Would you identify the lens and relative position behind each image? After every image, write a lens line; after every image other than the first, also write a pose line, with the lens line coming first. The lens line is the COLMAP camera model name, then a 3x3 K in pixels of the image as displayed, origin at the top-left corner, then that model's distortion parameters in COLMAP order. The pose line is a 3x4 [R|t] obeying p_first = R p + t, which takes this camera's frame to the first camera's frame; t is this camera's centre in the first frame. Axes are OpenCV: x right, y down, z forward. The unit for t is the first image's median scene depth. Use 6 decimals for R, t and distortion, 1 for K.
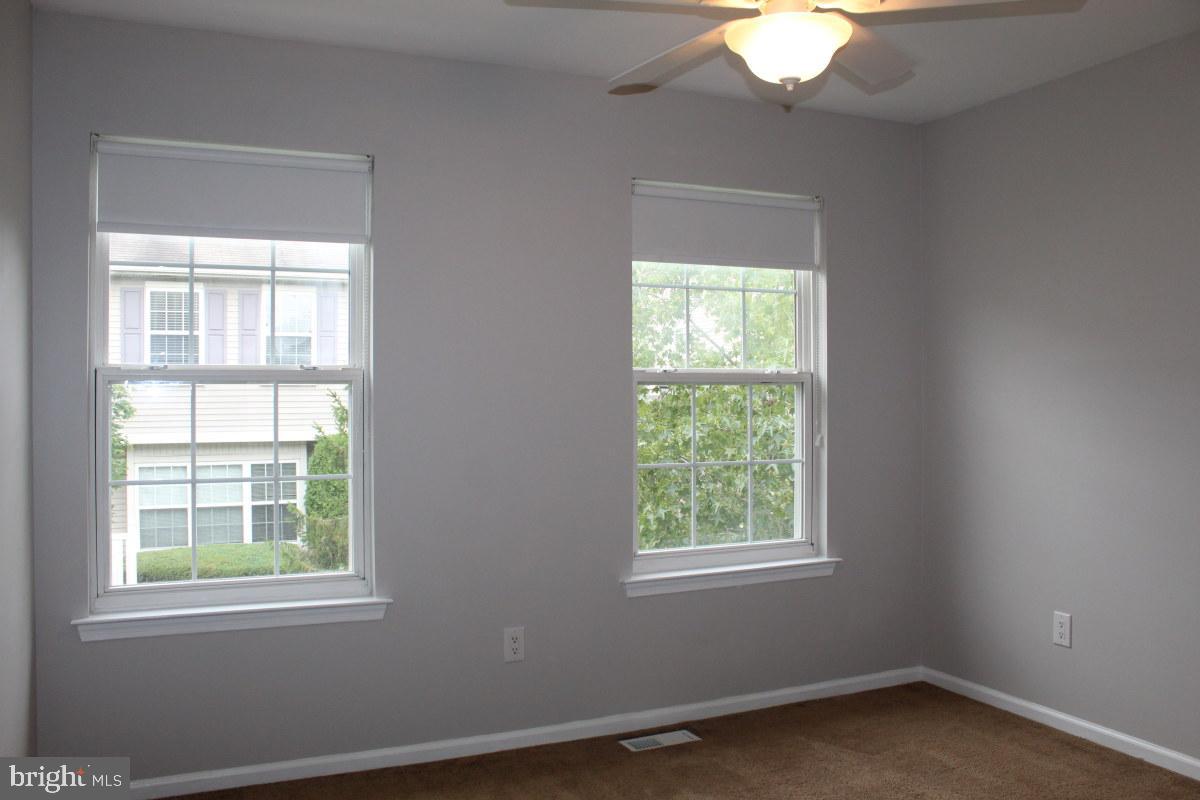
lens RADIAL K [[999.7, 0, 600.0], [0, 999.7, 400.0], [0, 0, 1]] dist [-0.164935, 0.141145]
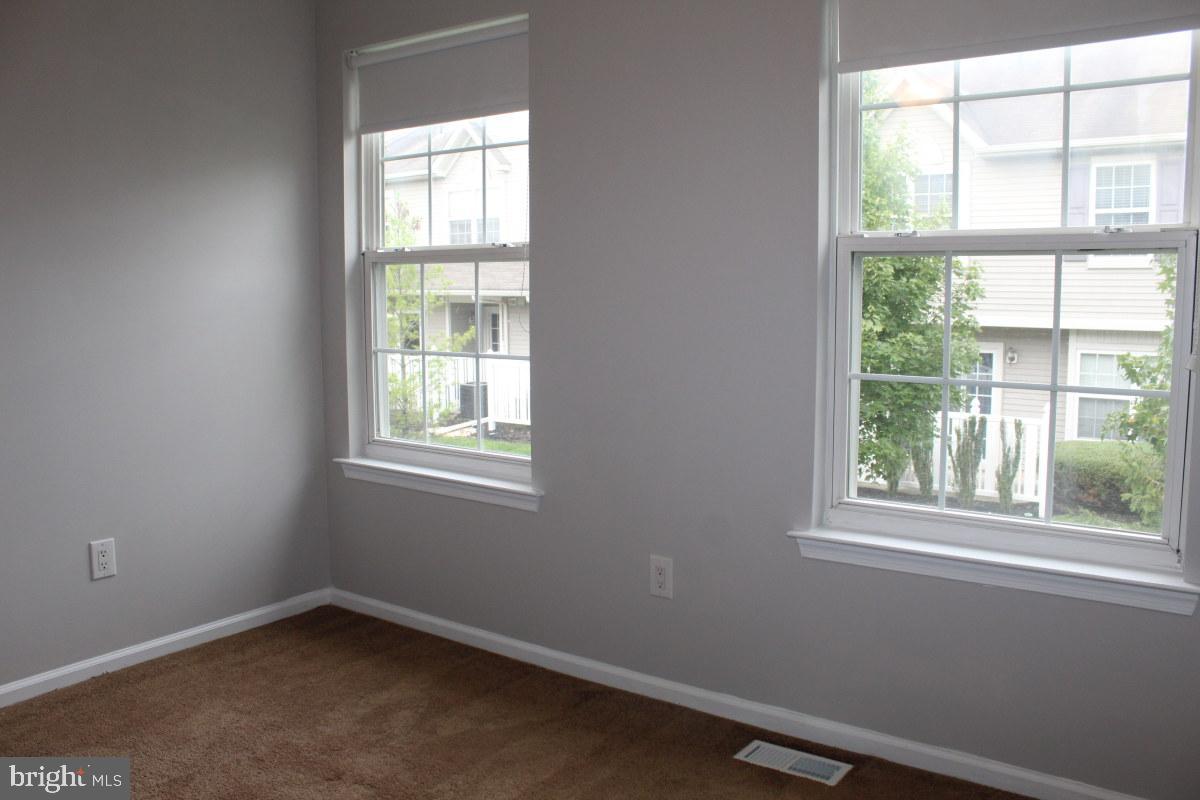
lens RADIAL K [[999.7, 0, 600.0], [0, 999.7, 400.0], [0, 0, 1]] dist [-0.164935, 0.141145]
pose [[0.500153, 0.104673, -0.859587, 0.525269], [-0.001035, 0.992739, 0.120285, 0.001056], [0.865936, -0.059272, 0.496630, 0.496466]]
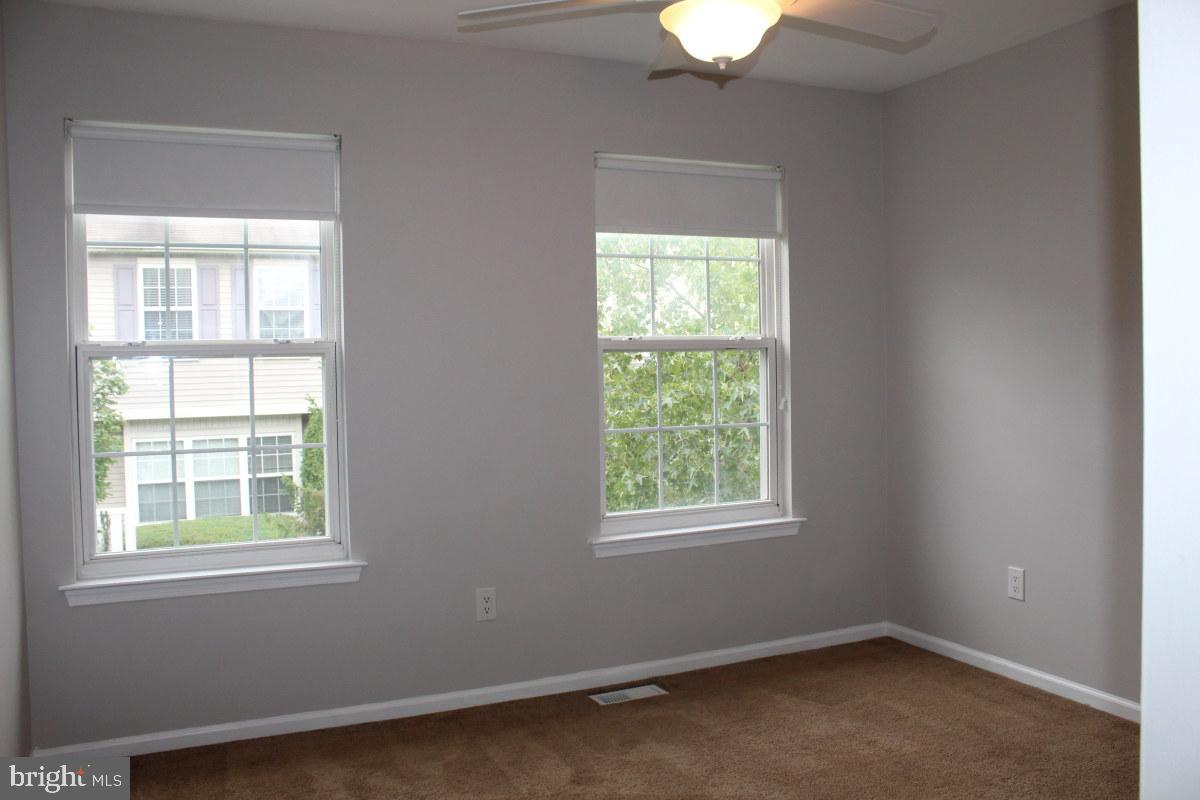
lens RADIAL K [[997.5, 0, 600.0], [0, 997.5, 400.0], [0, 0, 1]] dist [-0.164186, 0.142786]
pose [[0.999889, -0.014845, 0.000910, 0.031743], [0.014809, 0.999394, 0.031494, 0.001303], [-0.001377, -0.031477, 0.999504, -0.030571]]
